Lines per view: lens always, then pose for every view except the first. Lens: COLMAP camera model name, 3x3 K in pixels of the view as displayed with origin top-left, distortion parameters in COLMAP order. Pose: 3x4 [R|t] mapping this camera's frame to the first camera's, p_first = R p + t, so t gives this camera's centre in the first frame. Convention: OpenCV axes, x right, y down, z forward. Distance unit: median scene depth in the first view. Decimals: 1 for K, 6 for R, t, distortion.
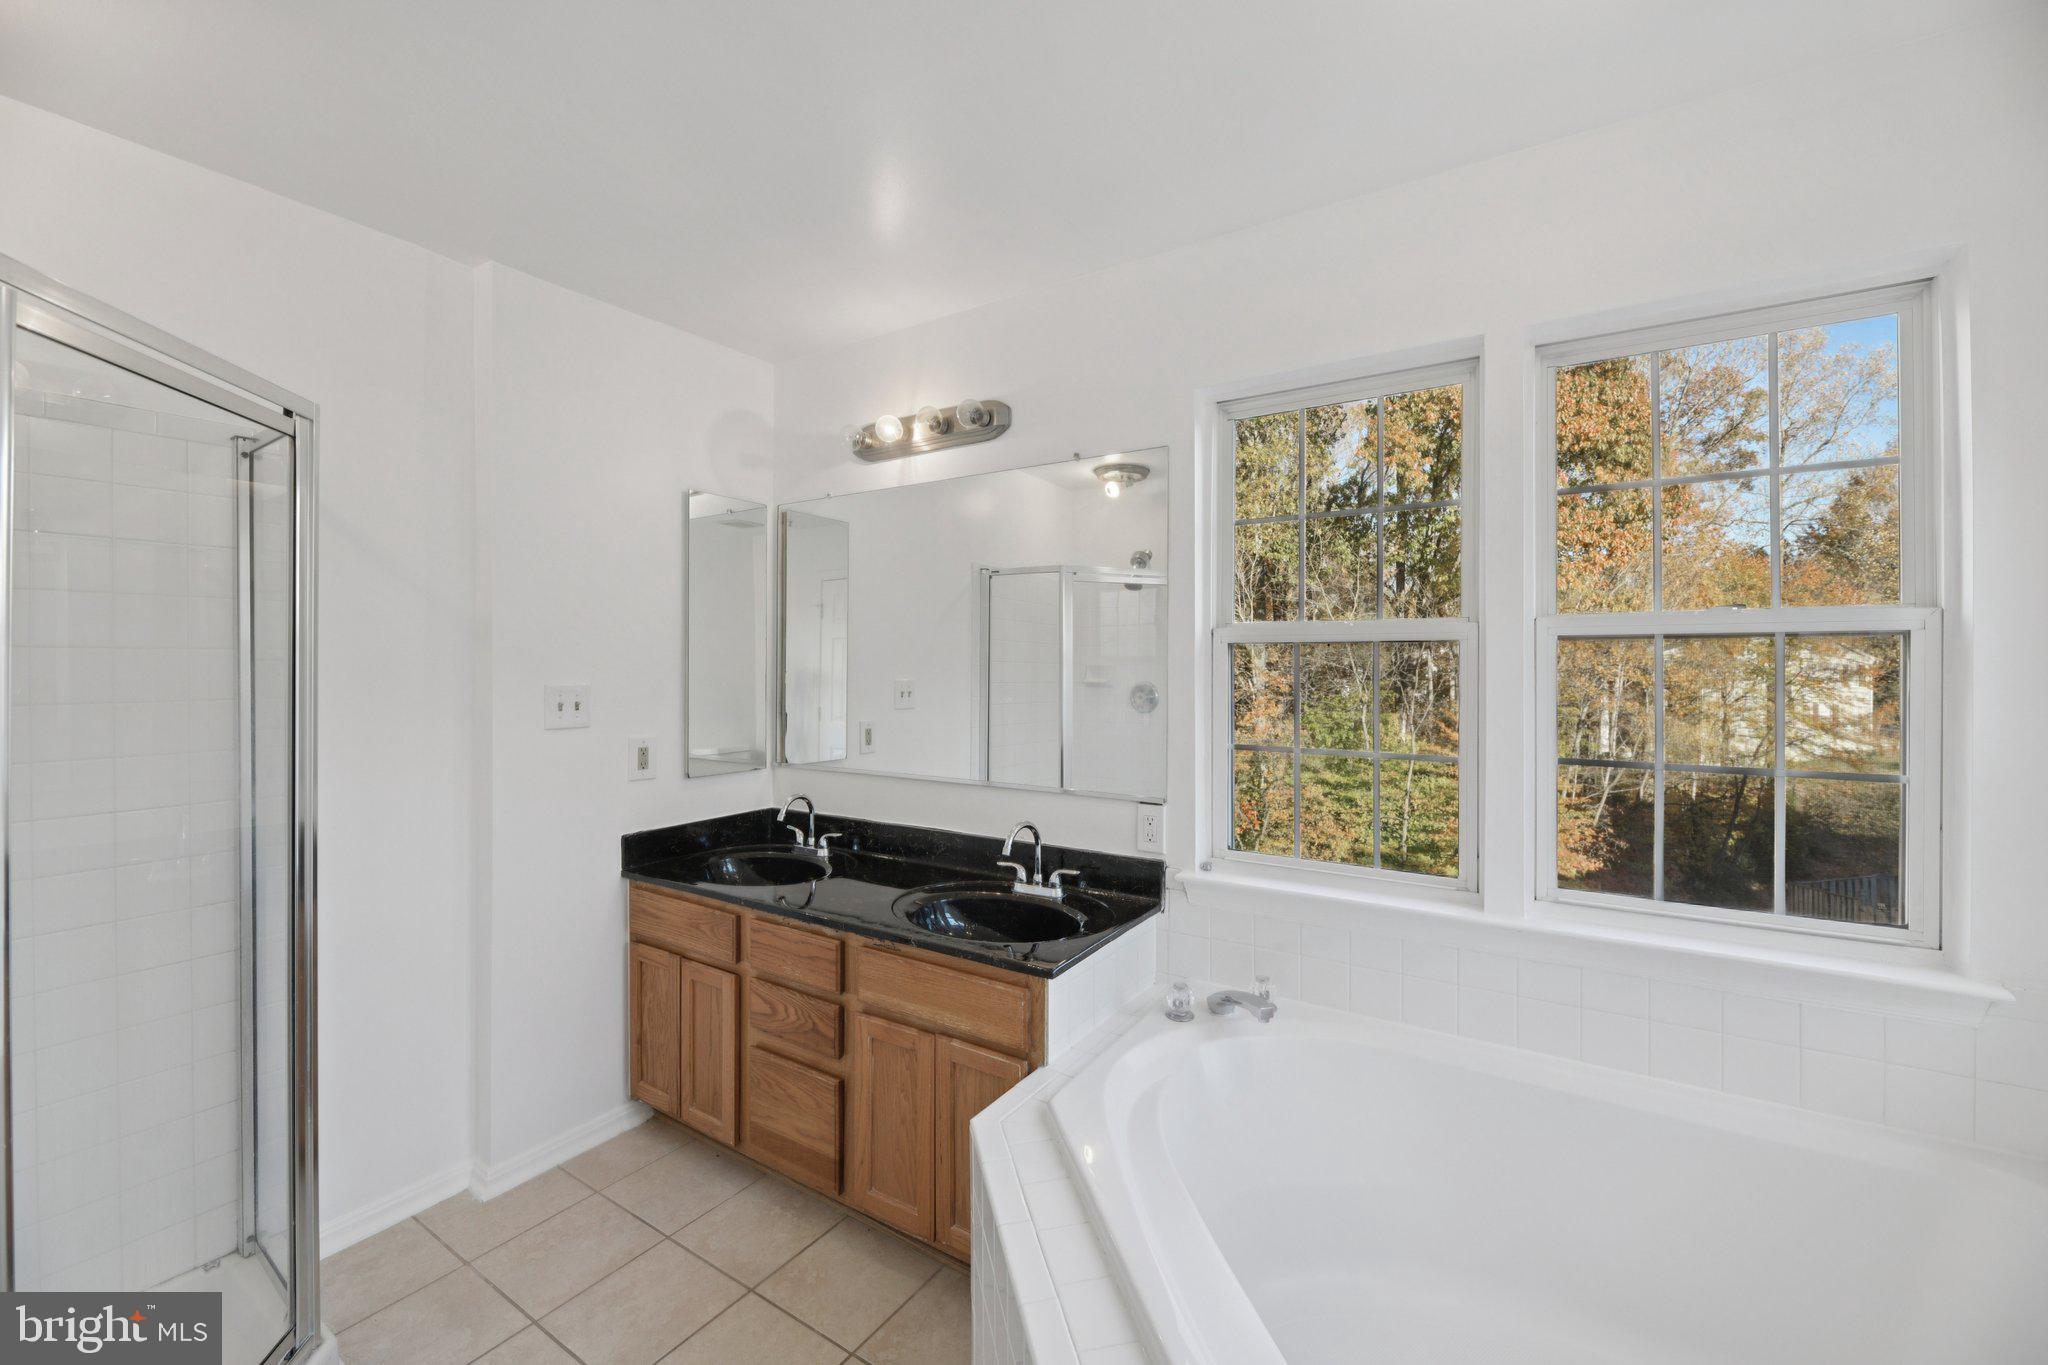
lens RADIAL K [[830.3, 0, 1016.1], [0, 830.3, 673.9], [0, 0, 1]] dist [-0.003892, -0.000394]
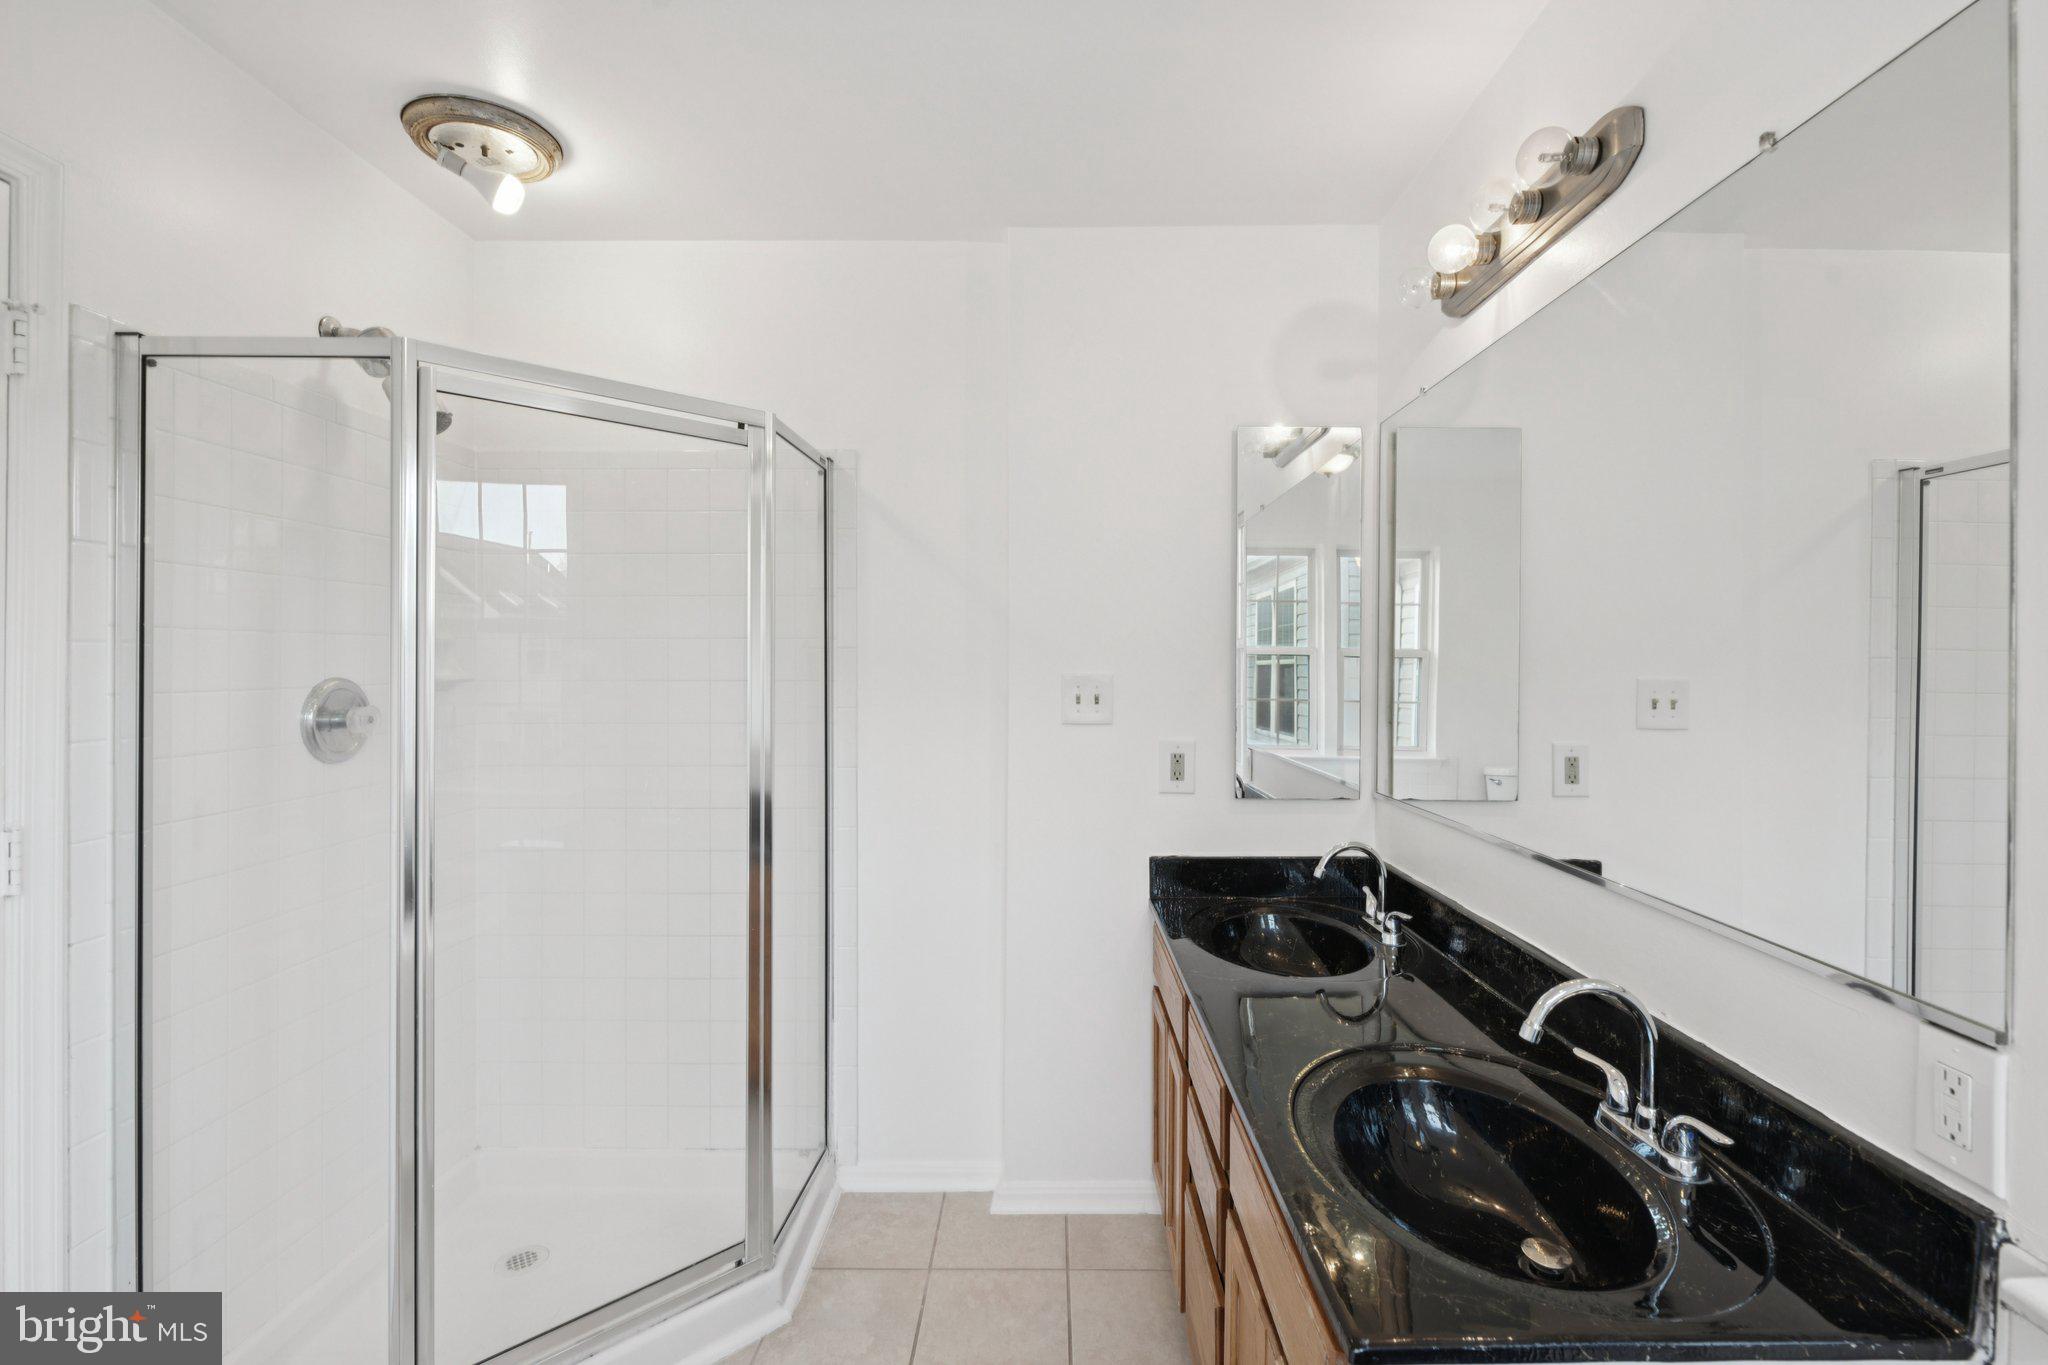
lens RADIAL K [[907.8, 0, 1028.9], [0, 907.8, 666.3], [0, 0, 1]] dist [-0.004242, -0.000398]
pose [[0.547622, 0.001990, -0.836724, 0.222691], [-0.010992, 0.999928, -0.004816, 0.008387], [0.836654, 0.011834, 0.547604, 0.394296]]
